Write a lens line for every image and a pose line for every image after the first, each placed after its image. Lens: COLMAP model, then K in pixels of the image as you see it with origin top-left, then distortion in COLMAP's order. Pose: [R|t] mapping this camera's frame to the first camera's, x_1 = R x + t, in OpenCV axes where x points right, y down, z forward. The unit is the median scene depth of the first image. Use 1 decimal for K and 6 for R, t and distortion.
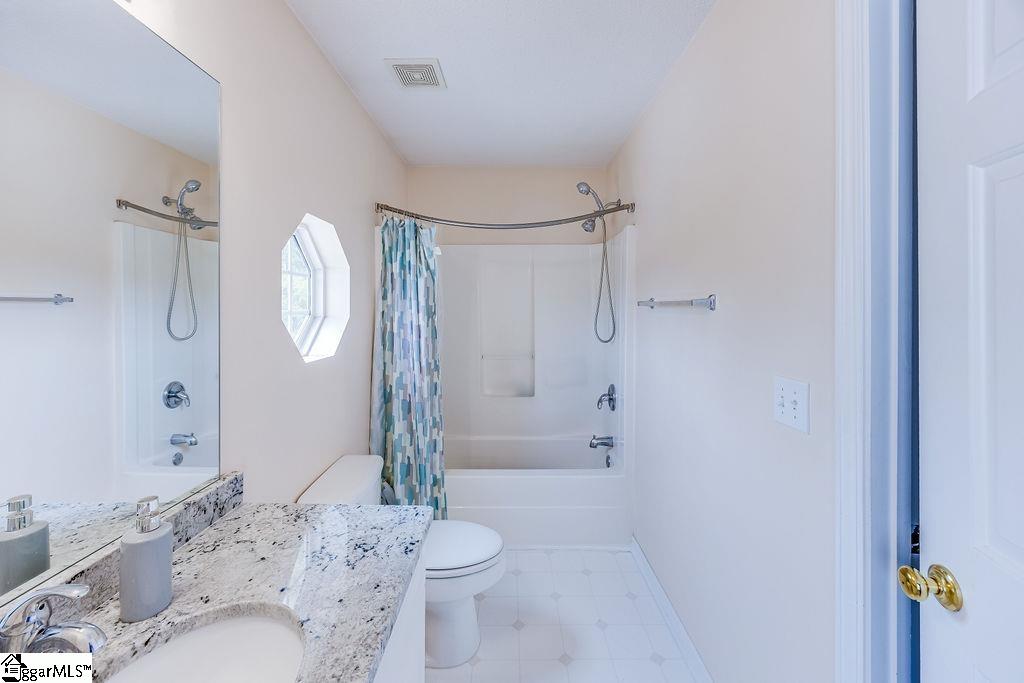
lens RADIAL K [[401.3, 0, 510.2], [0, 401.3, 309.9], [0, 0, 1]] dist [-0.003561, -0.000185]
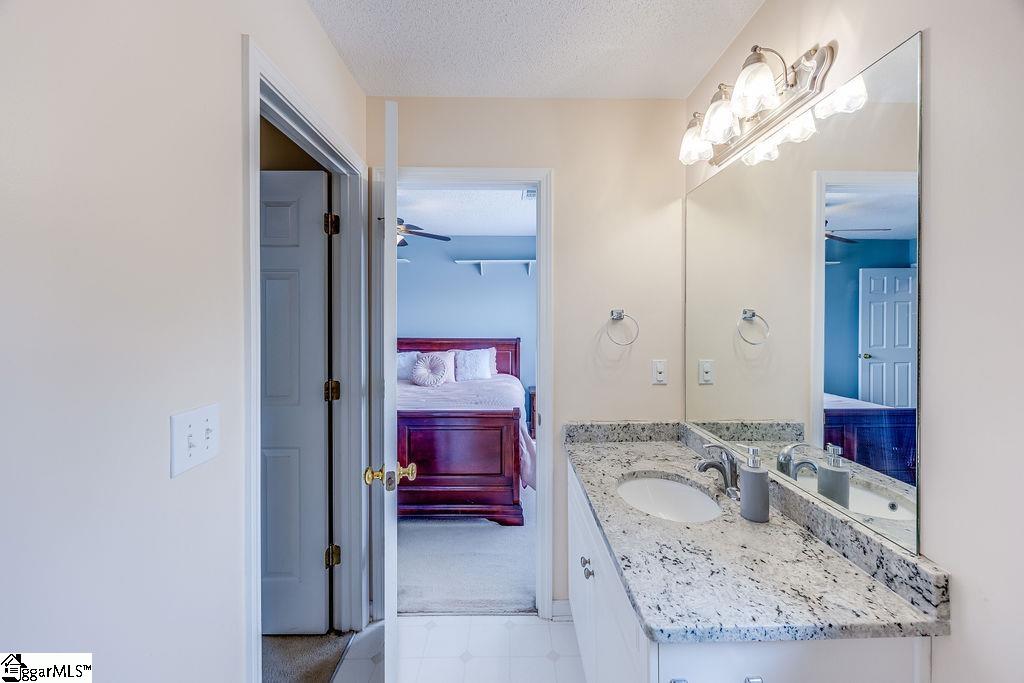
lens RADIAL K [[401.3, 0, 509.5], [0, 401.3, 321.3], [0, 0, 1]] dist [-0.003561, -0.000185]
pose [[-0.999950, -0.006465, -0.007617, 0.054886], [-0.006516, 0.999957, 0.006658, -0.021159], [0.007573, 0.006708, -0.999949, 1.892792]]
